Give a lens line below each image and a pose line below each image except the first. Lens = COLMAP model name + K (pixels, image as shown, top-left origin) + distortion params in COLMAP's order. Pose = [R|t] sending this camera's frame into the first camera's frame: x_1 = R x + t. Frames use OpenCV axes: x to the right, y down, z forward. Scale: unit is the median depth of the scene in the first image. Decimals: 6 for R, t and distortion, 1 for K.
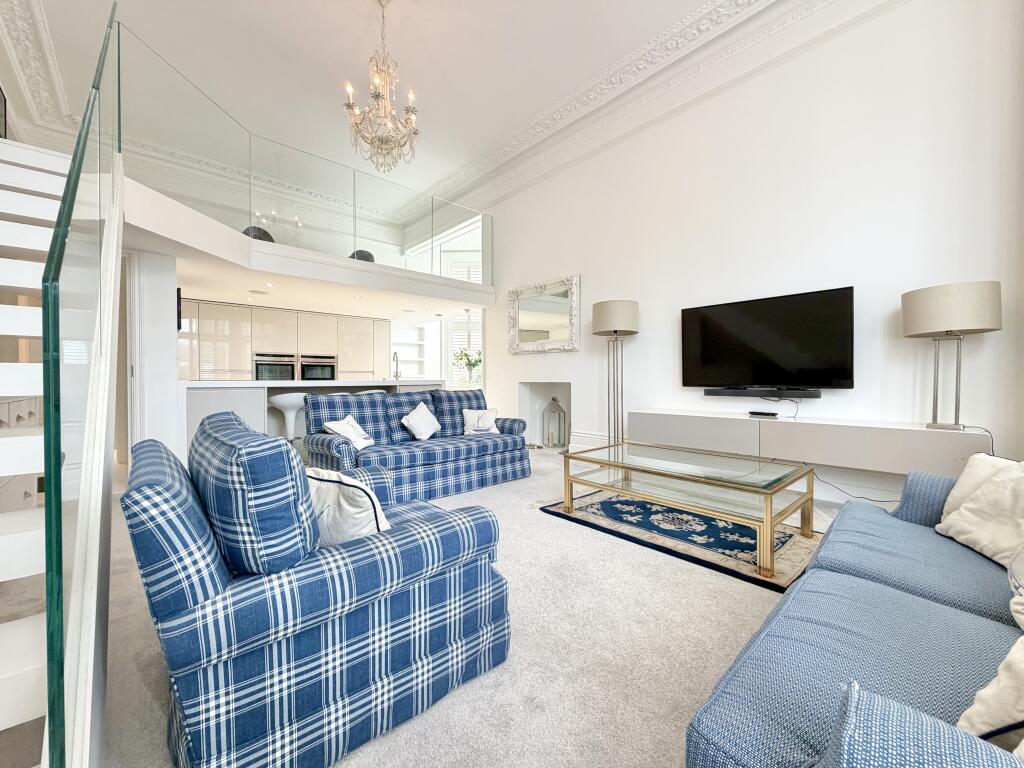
lens RADIAL K [[411.1, 0, 508.2], [0, 411.1, 383.0], [0, 0, 1]] dist [0.000659, -0.000530]
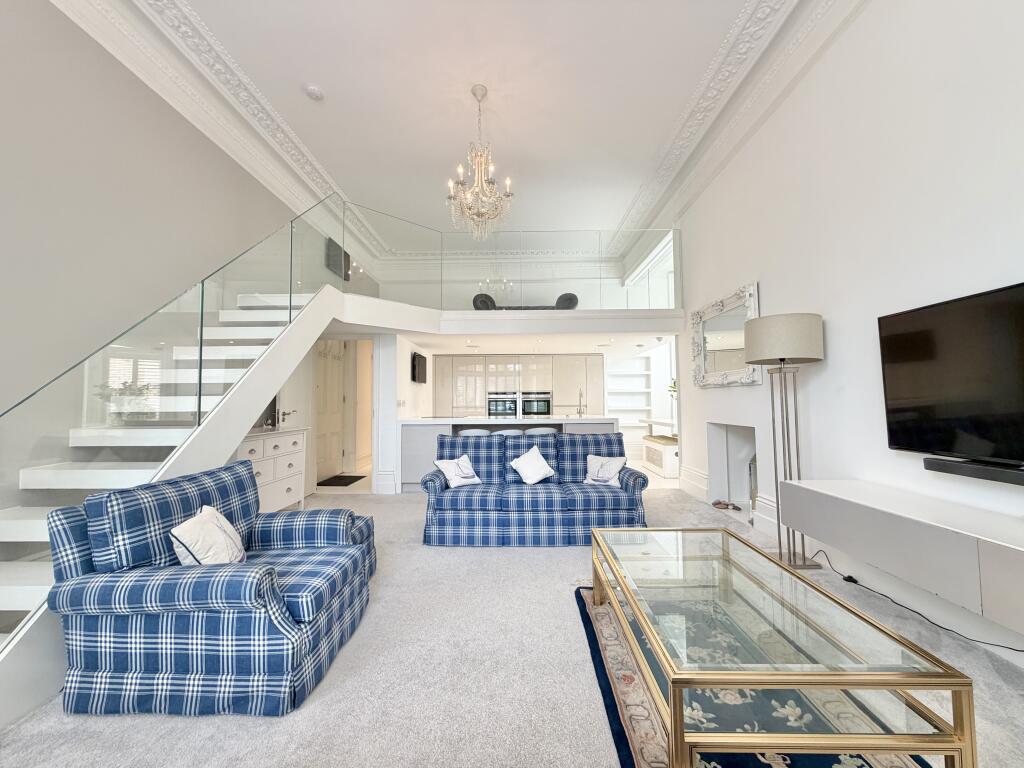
lens RADIAL K [[411.1, 0, 511.1], [0, 411.1, 379.4], [0, 0, 1]] dist [0.000659, -0.000530]
pose [[0.731776, -0.041658, -0.680271, 0.419065], [-0.000021, 0.998129, -0.061146, -0.052064], [0.681545, 0.044759, 0.730406, 0.199213]]
